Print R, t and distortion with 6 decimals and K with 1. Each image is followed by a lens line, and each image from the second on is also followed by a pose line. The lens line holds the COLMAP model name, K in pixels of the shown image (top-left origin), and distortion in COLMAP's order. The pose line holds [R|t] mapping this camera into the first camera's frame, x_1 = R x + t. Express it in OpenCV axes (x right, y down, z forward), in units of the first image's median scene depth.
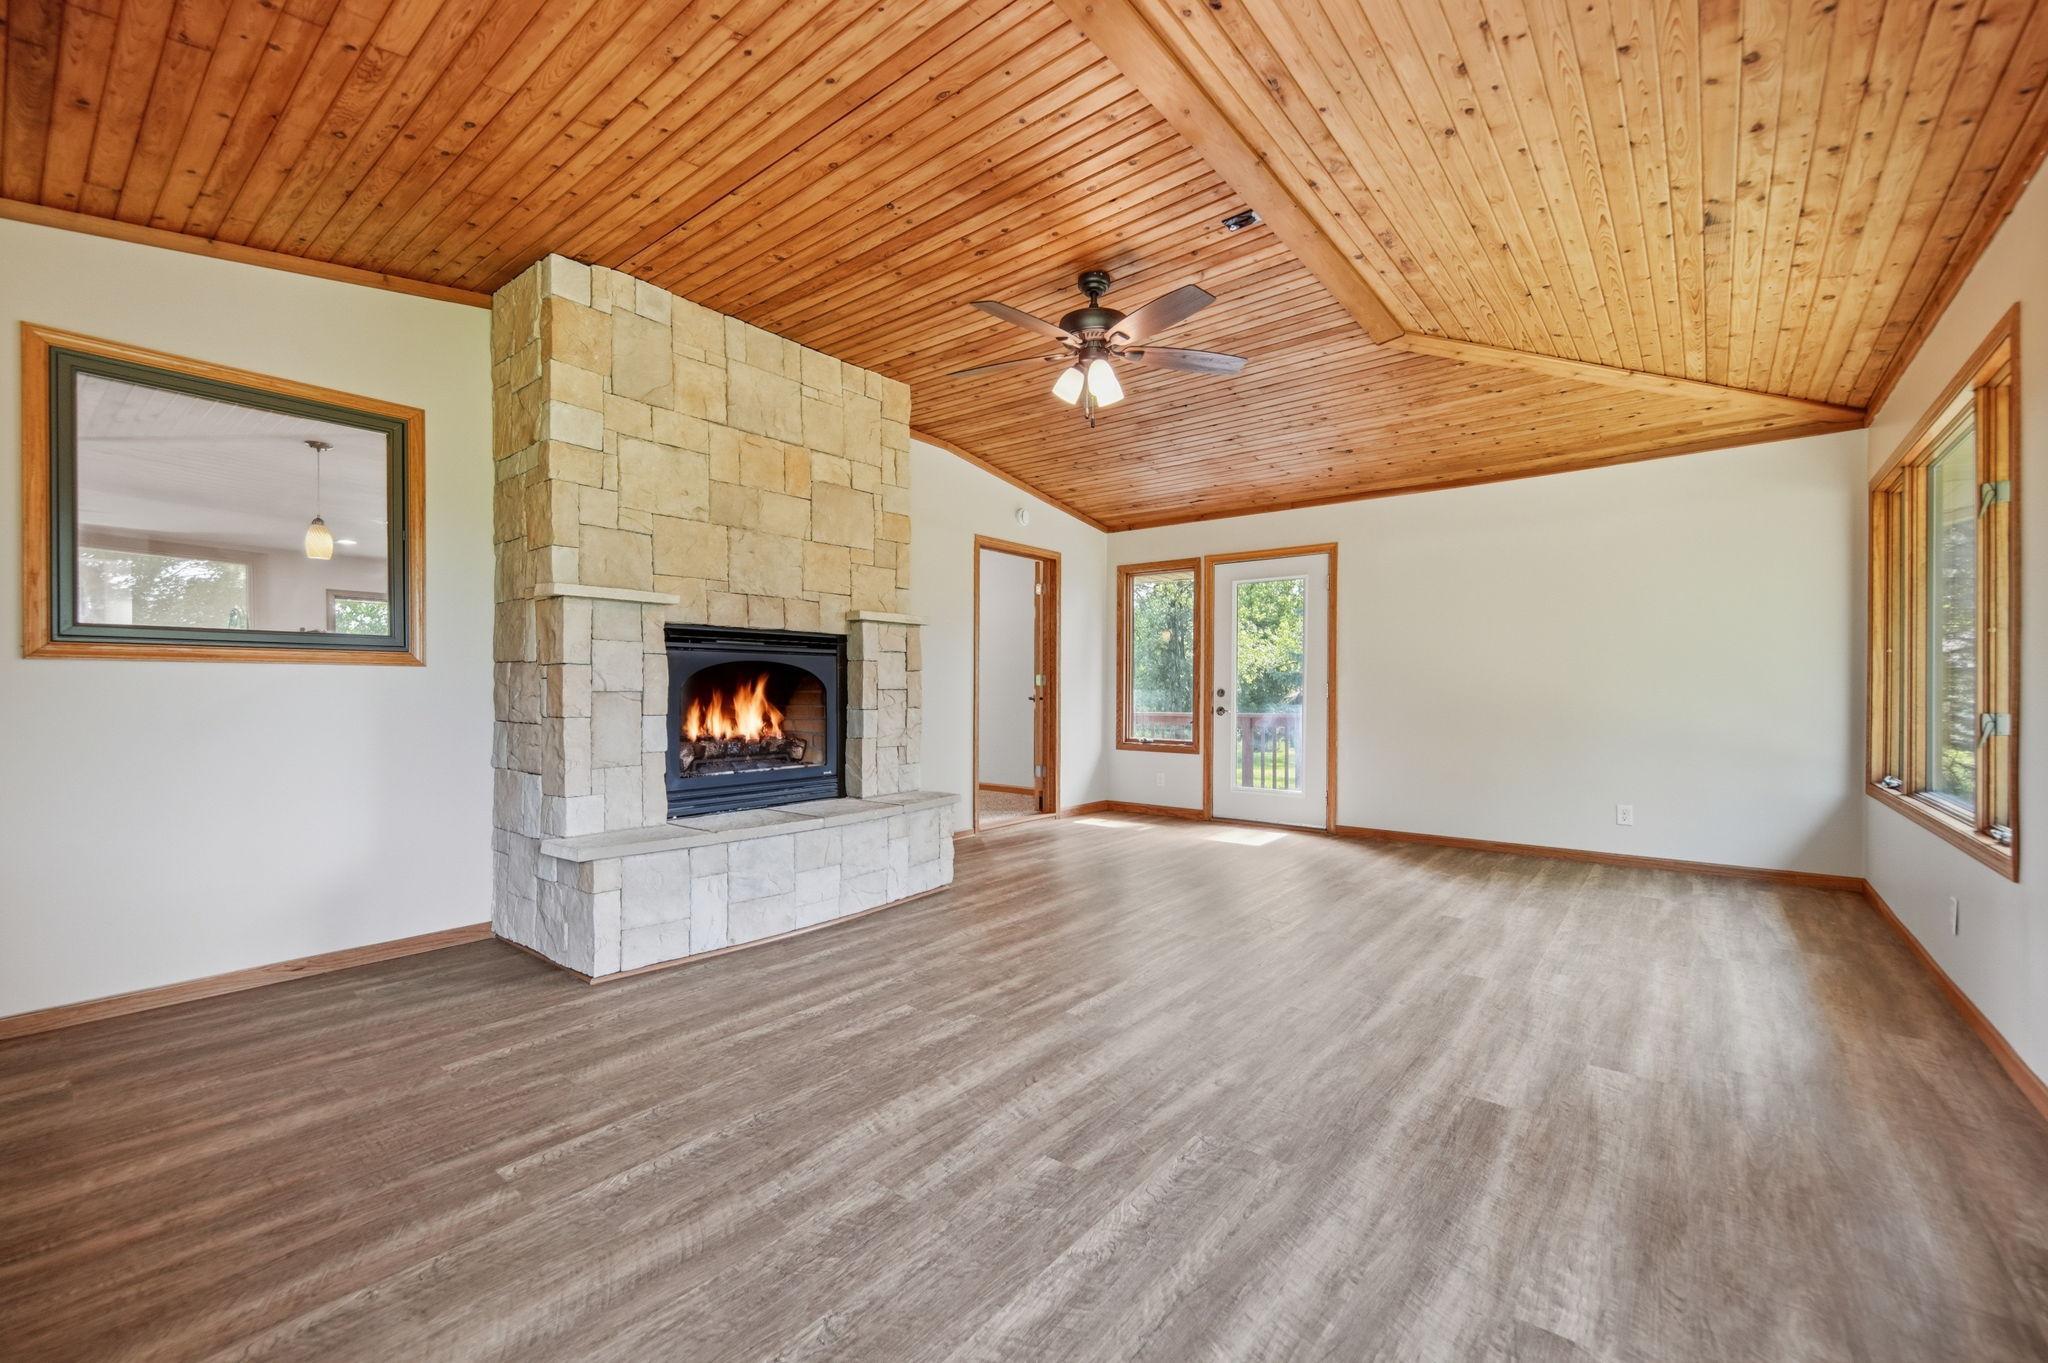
lens RADIAL K [[848.0, 0, 1015.4], [0, 848.0, 695.0], [0, 0, 1]] dist [0.003406, 0.000029]
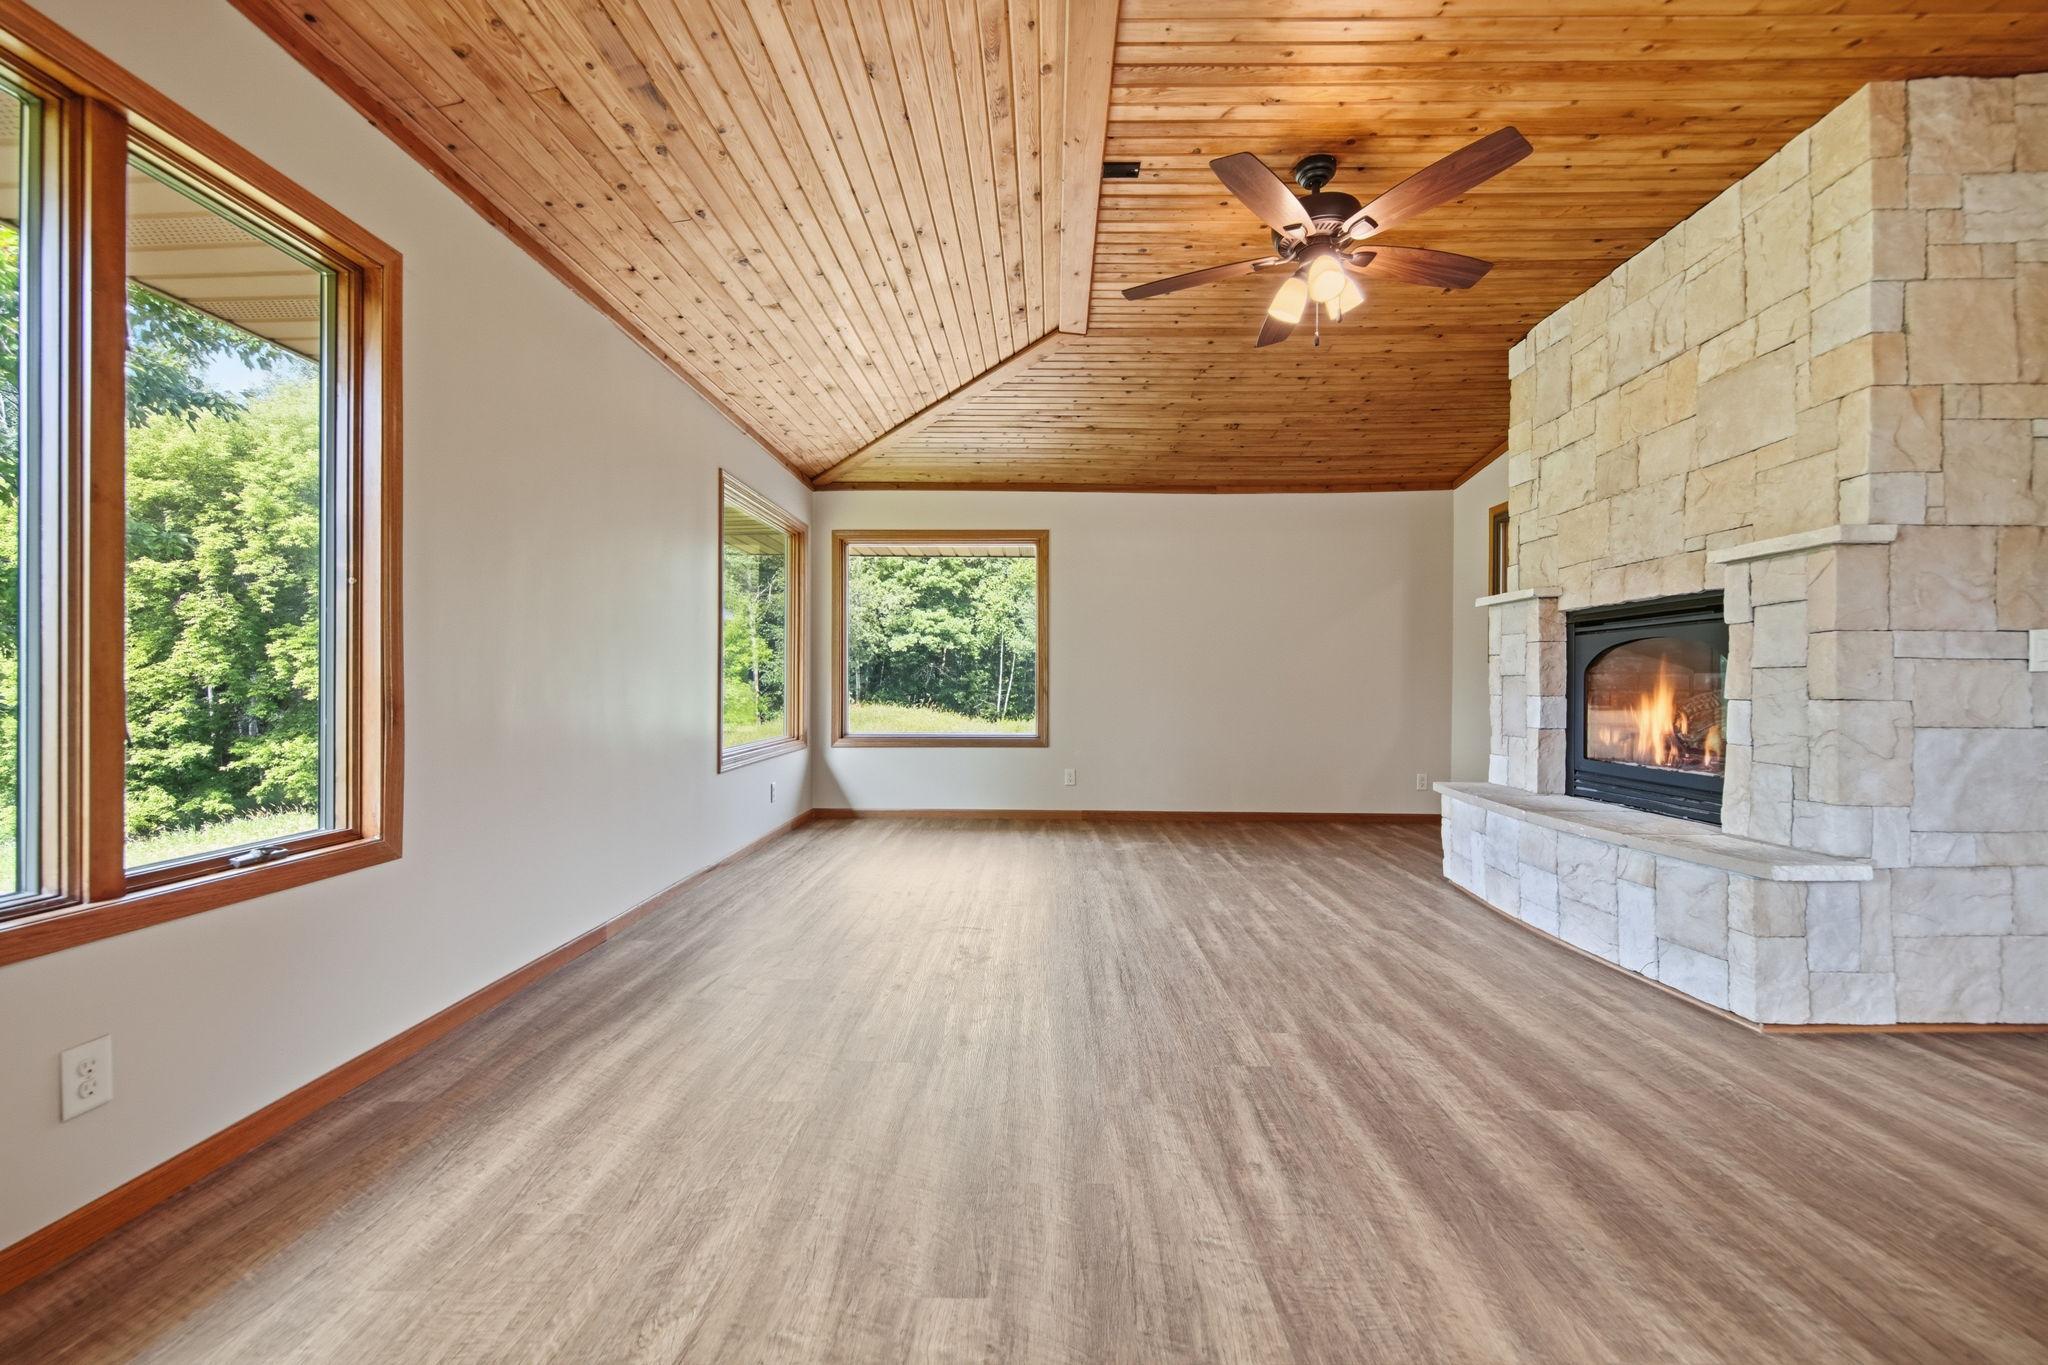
lens RADIAL K [[848.0, 0, 1026.4], [0, 848.0, 681.8], [0, 0, 1]] dist [0.003406, 0.000029]
pose [[-0.790896, -0.005495, -0.611926, 0.716688], [-0.008721, 0.999959, 0.002293, 0.007438], [0.611888, 0.007150, -0.790912, 1.306715]]
